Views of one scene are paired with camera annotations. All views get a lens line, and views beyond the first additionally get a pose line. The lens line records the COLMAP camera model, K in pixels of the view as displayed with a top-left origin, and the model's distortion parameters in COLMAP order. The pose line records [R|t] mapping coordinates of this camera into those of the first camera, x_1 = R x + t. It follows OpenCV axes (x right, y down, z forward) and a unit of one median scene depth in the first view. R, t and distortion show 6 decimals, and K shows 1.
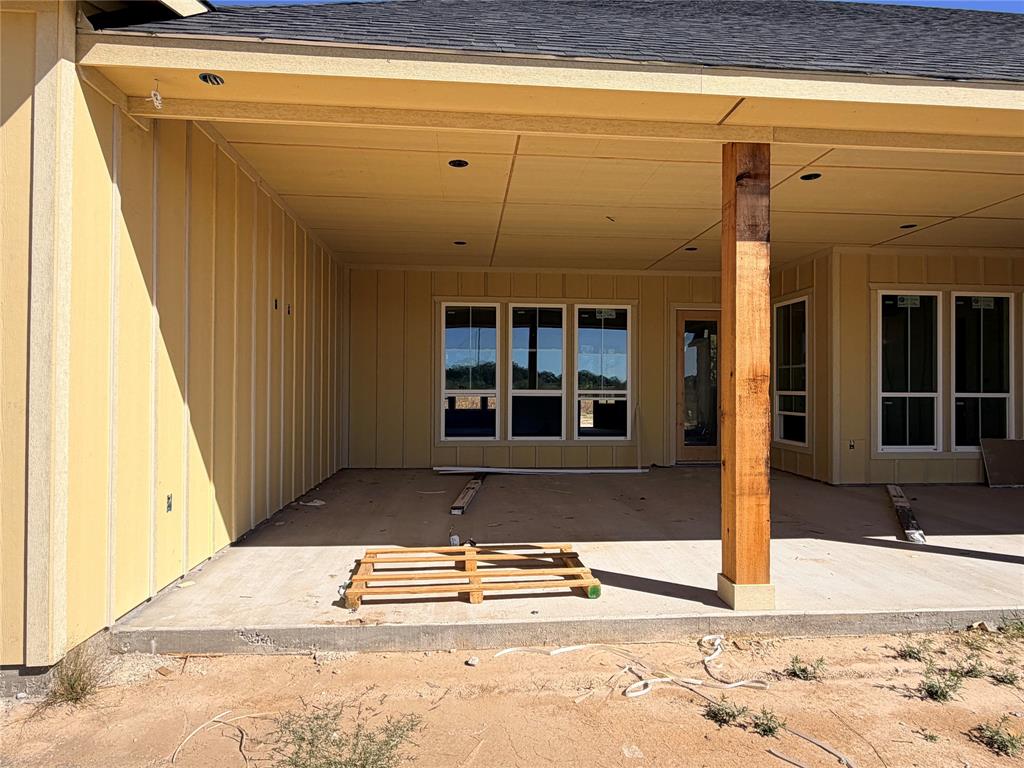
lens RADIAL K [[584.0, 0, 512.3], [0, 584.0, 381.4], [0, 0, 1]] dist [0.003208, -0.000036]
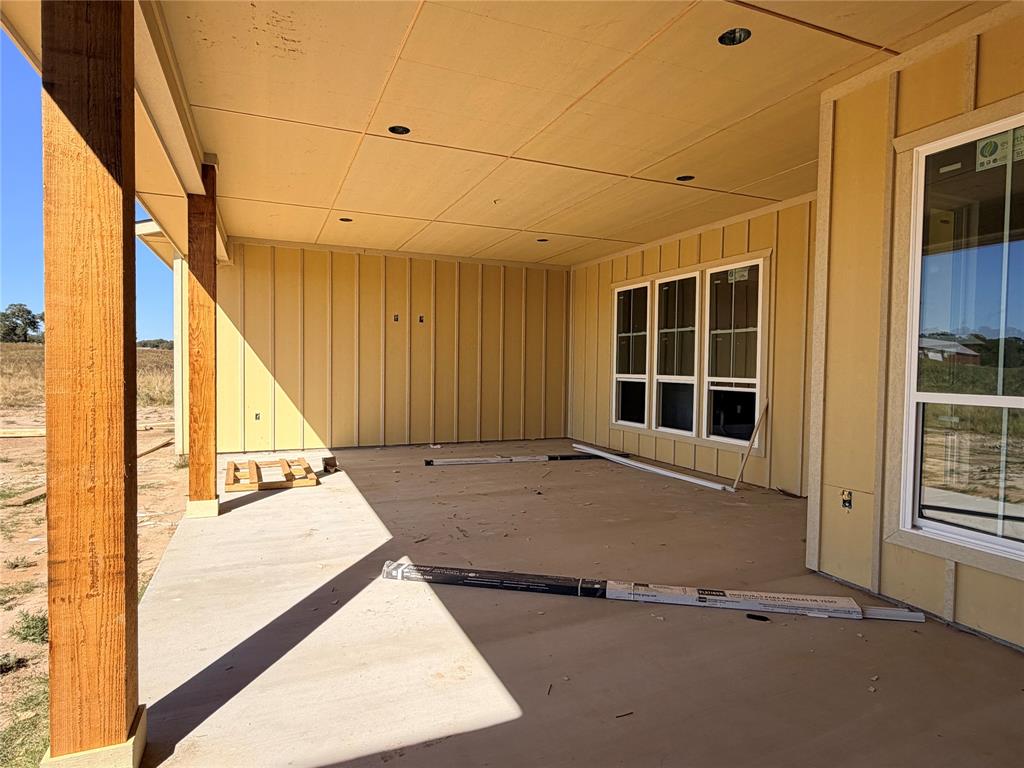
lens RADIAL K [[584.0, 0, 512.3], [0, 584.0, 381.4], [0, 0, 1]] dist [0.003208, -0.000036]
pose [[0.311686, 0.026119, -0.949826, 0.931491], [-0.001526, 0.999635, 0.026989, 0.000546], [0.950184, -0.006963, 0.311612, 0.586814]]
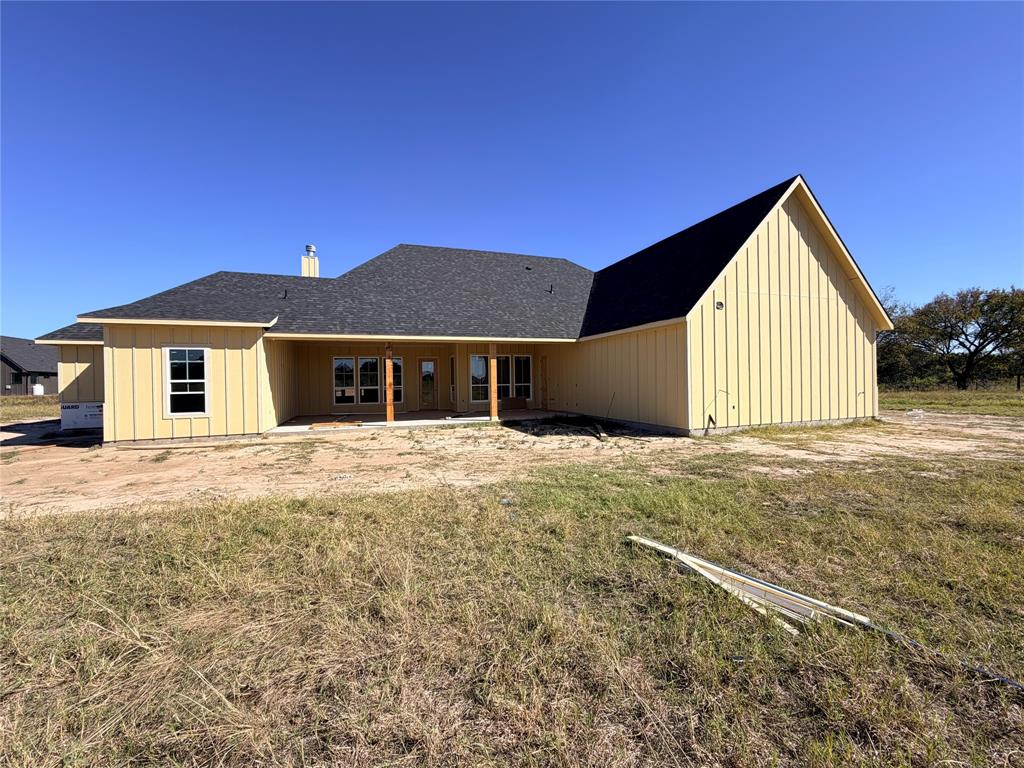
lens RADIAL K [[407.5, 0, 510.3], [0, 407.5, 382.8], [0, 0, 1]] dist [0.000205, -0.000351]
pose [[0.965700, -0.024469, 0.258503, 0.231150], [0.021067, 0.999651, 0.015926, -0.025166], [-0.258803, -0.009934, 0.965879, -1.344041]]
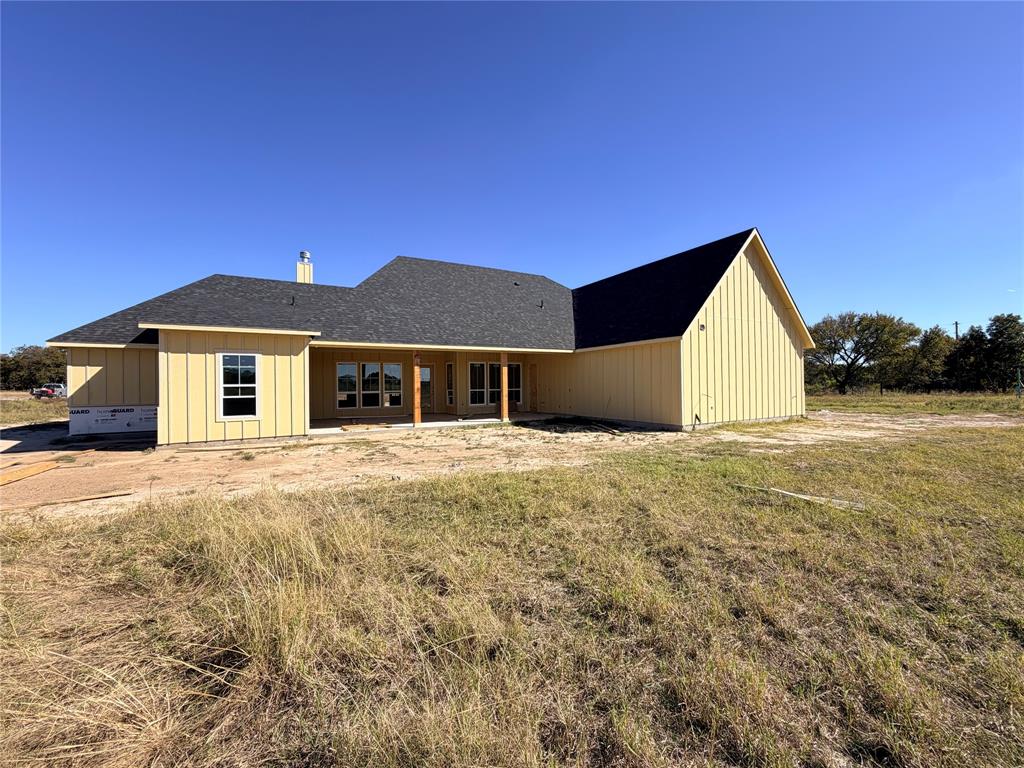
lens RADIAL K [[407.5, 0, 510.3], [0, 407.5, 382.8], [0, 0, 1]] dist [0.000205, -0.000351]
pose [[0.909826, -0.016605, 0.414657, -0.206144], [0.015393, 0.999862, 0.006266, -0.036274], [-0.414704, 0.000682, 0.909956, -1.442076]]
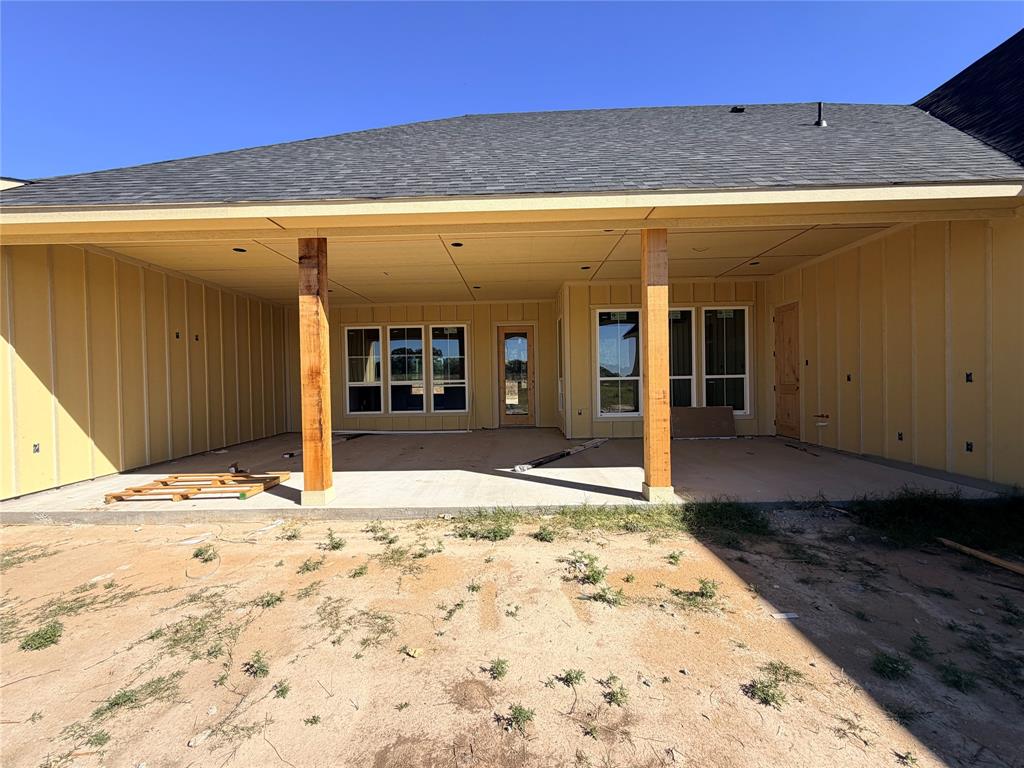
lens RADIAL K [[407.5, 0, 510.3], [0, 407.5, 382.8], [0, 0, 1]] dist [0.000205, -0.000351]
pose [[0.994443, -0.023494, -0.102618, 0.504598], [0.025802, 0.999442, 0.021215, 0.004656], [0.102063, -0.023744, 0.994495, -0.067062]]
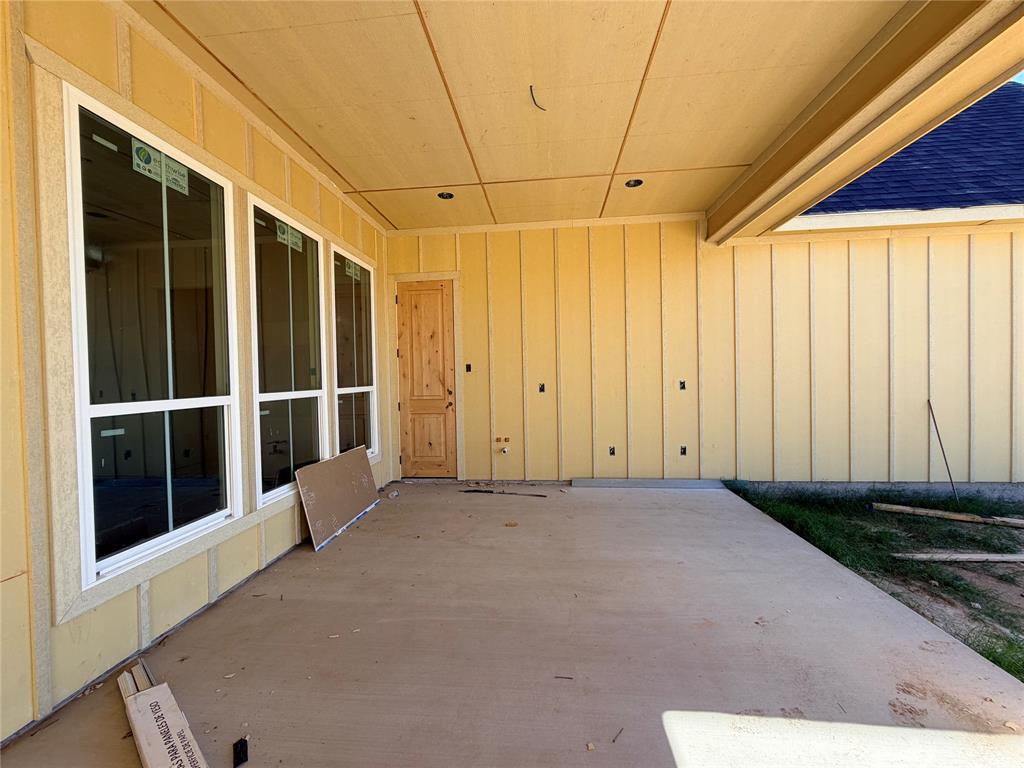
lens RADIAL K [[407.5, 0, 510.3], [0, 407.5, 382.8], [0, 0, 1]] dist [0.000205, -0.000351]
pose [[0.181870, -0.027976, 0.982924, 0.445147], [0.012043, 0.999584, 0.026222, 0.003360], [-0.983249, 0.007068, 0.182131, 0.718031]]
